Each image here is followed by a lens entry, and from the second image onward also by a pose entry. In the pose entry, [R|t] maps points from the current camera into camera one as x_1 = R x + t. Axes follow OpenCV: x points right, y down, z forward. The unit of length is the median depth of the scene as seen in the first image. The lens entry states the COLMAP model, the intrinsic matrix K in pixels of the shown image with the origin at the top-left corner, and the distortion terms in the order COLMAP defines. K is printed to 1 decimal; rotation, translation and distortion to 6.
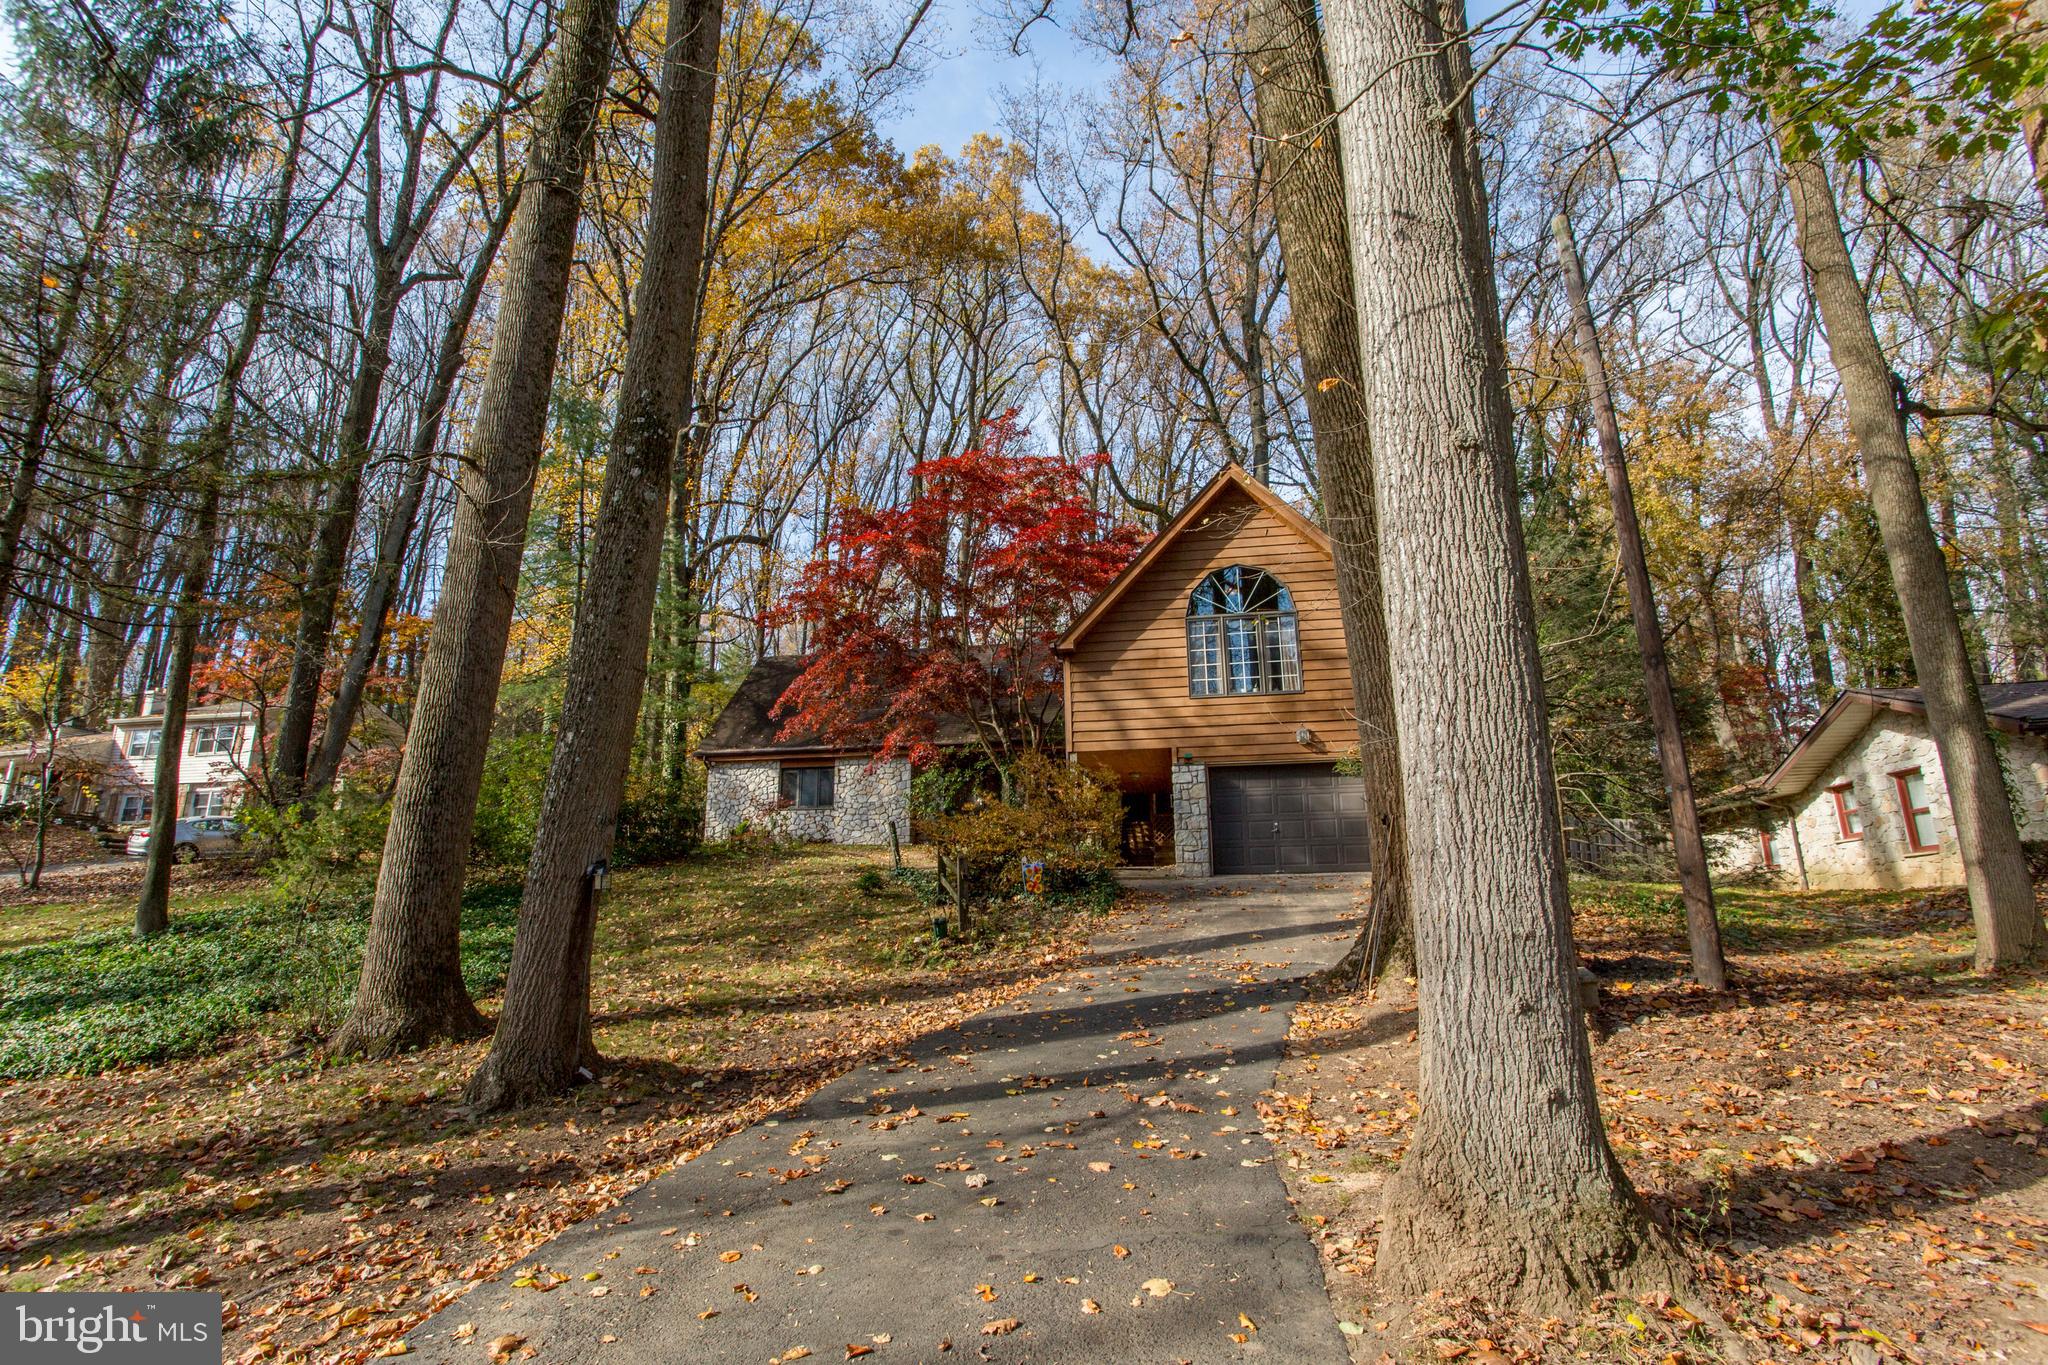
lens RADIAL K [[971.3, 0, 1022.5], [0, 971.3, 672.7], [0, 0, 1]] dist [-0.081134, 0.035544]
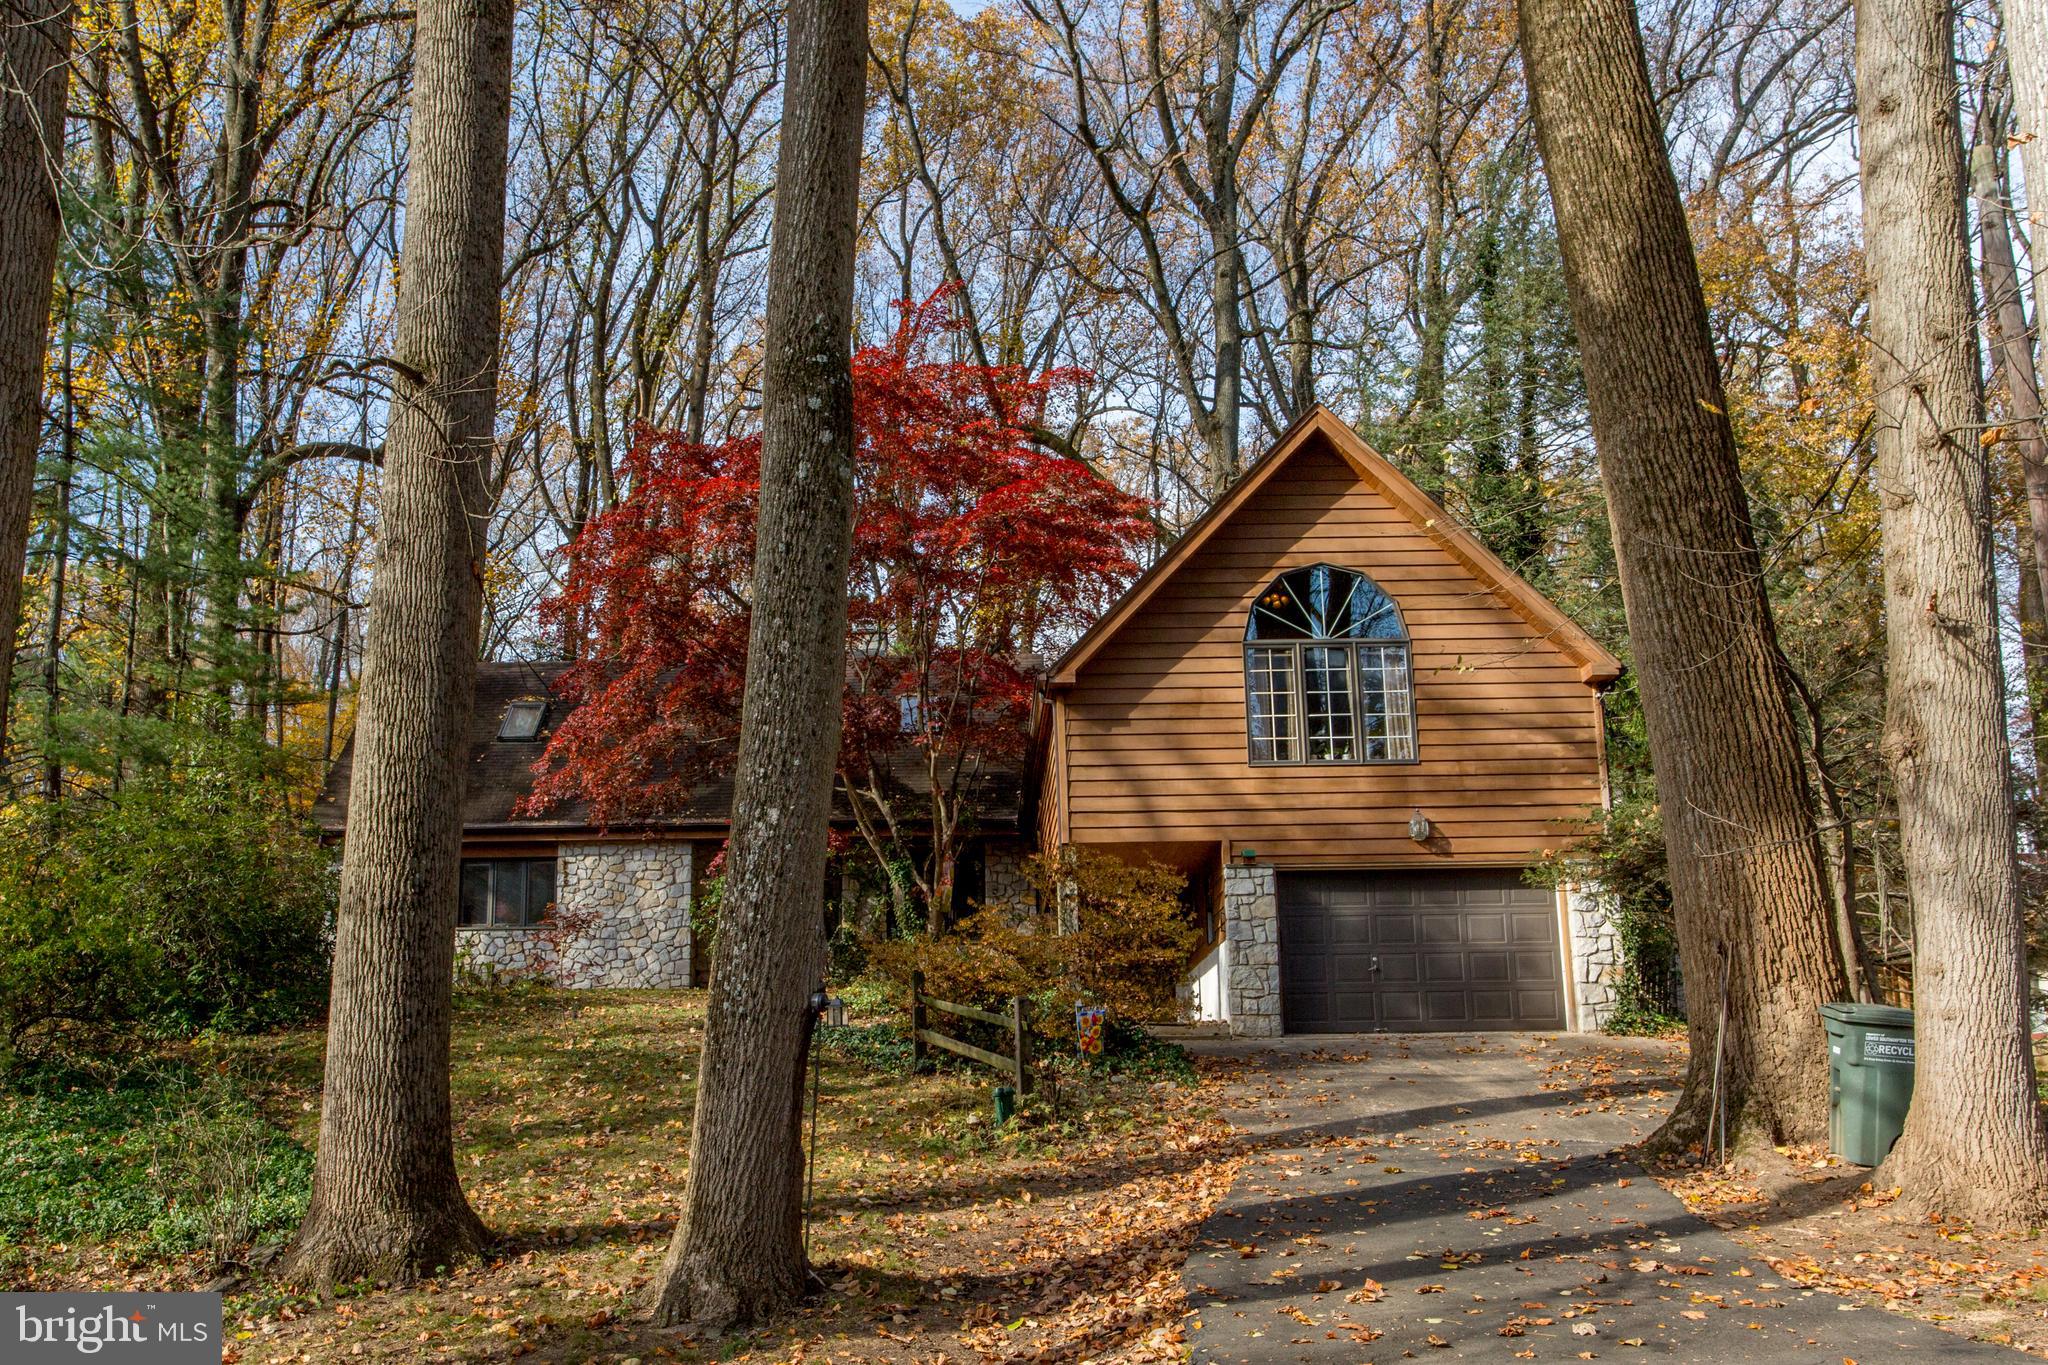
lens RADIAL K [[1731.2, 0, 944.4], [0, 1731.2, 776.3], [0, 0, 1]] dist [-0.041144, 0.069616]
pose [[0.984948, 0.029619, 0.170293, -0.230800], [-0.037321, 0.998412, 0.042202, -0.008340], [-0.168772, -0.047923, 0.984489, -0.116796]]
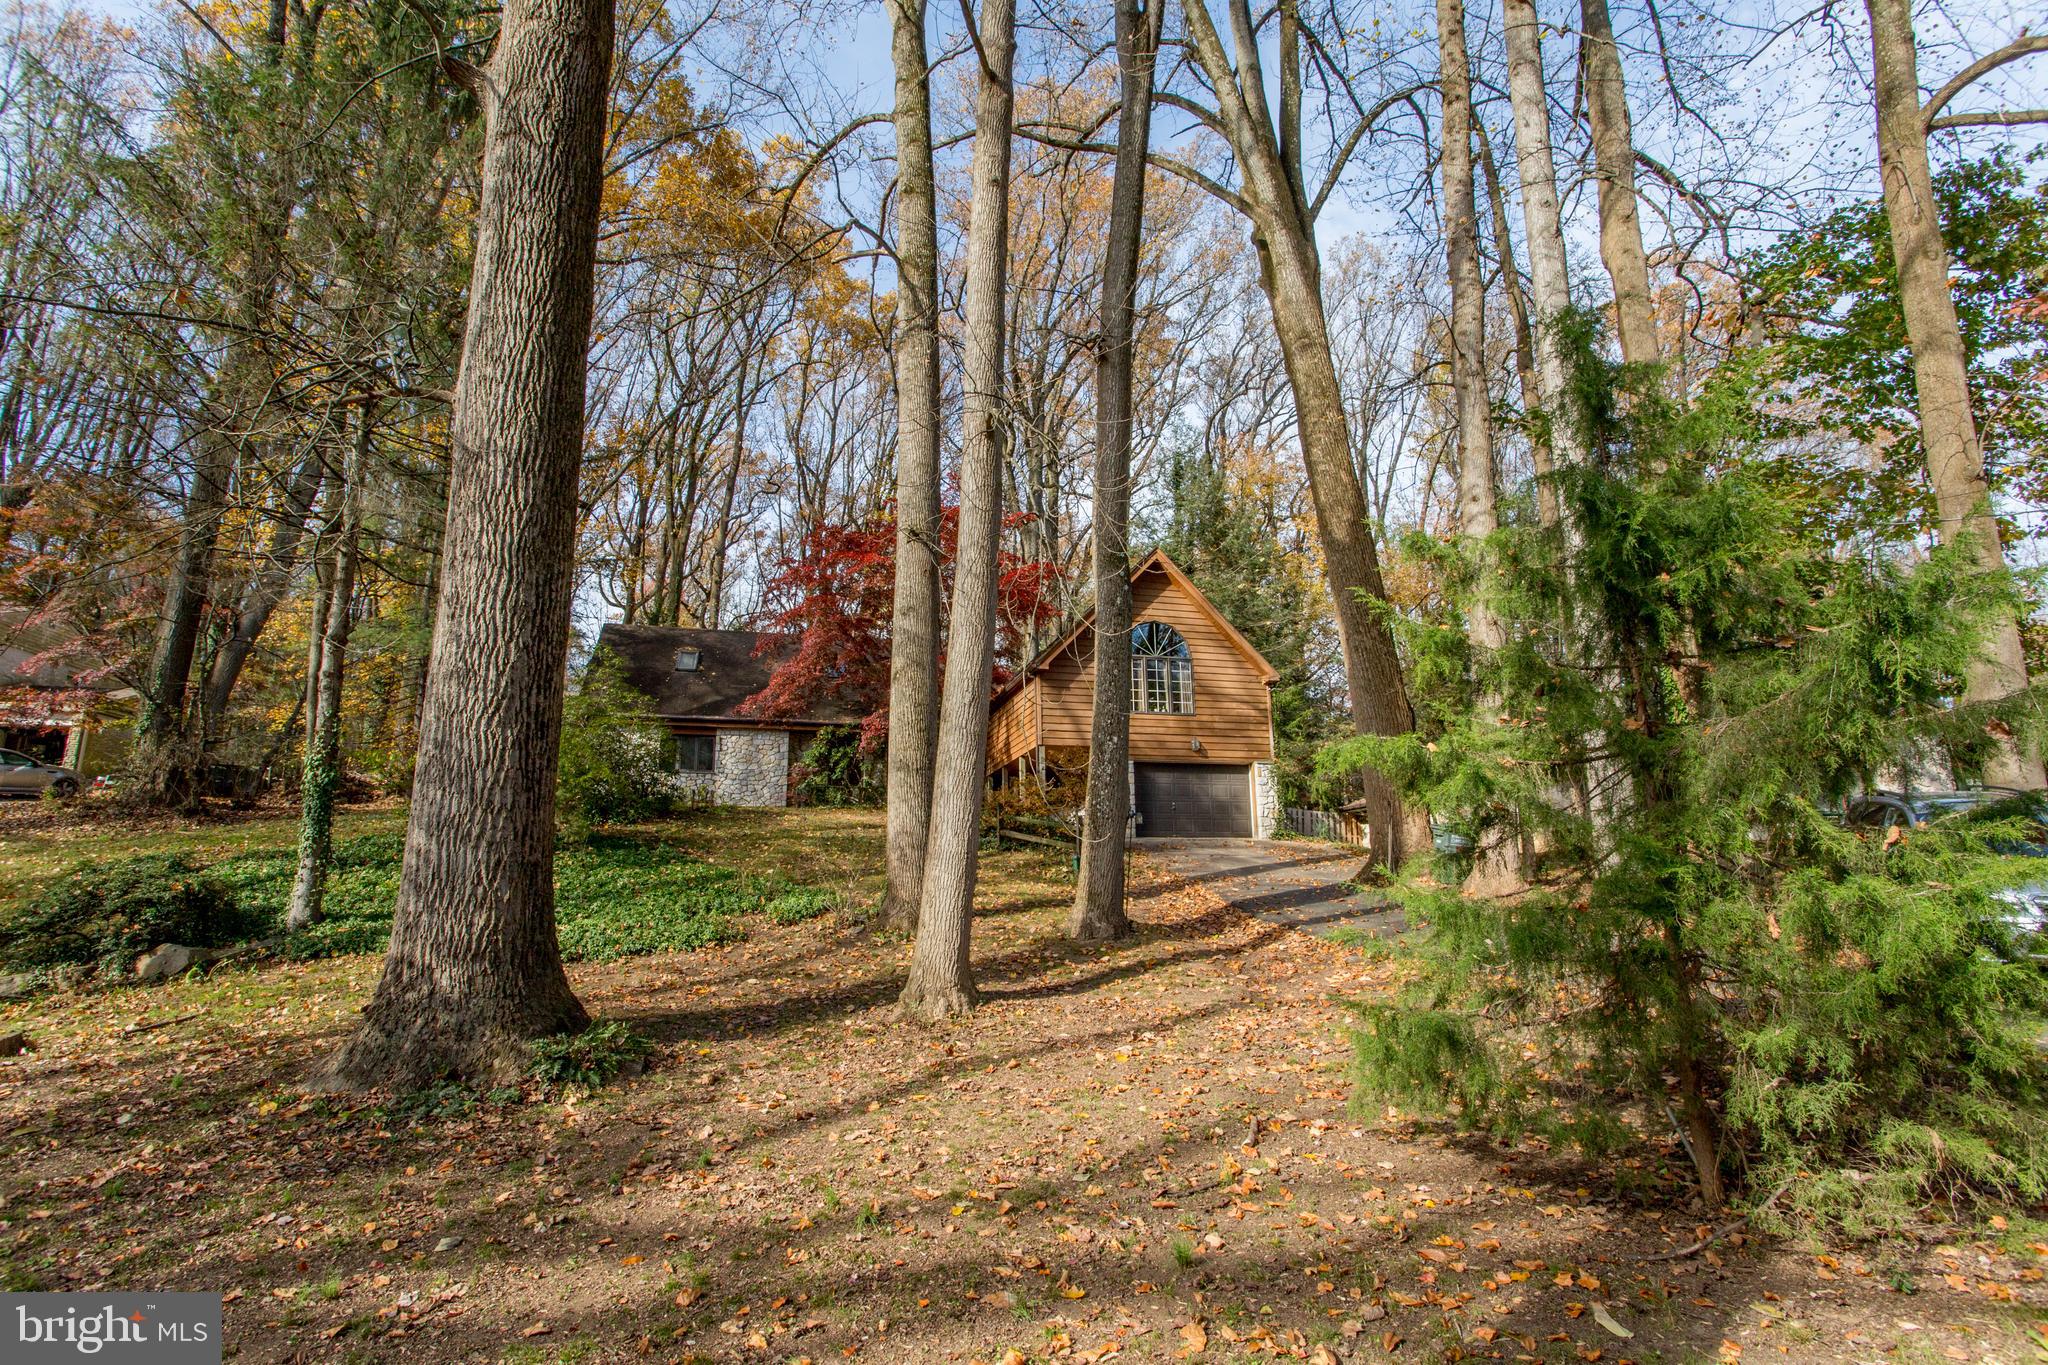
lens RADIAL K [[971.3, 0, 1022.5], [0, 971.3, 672.7], [0, 0, 1]] dist [-0.081134, 0.035544]
pose [[0.905477, 0.095210, 0.413577, -0.555514], [-0.103624, 0.994614, -0.002101, -0.013465], [-0.411550, -0.040954, 0.910467, -0.230018]]
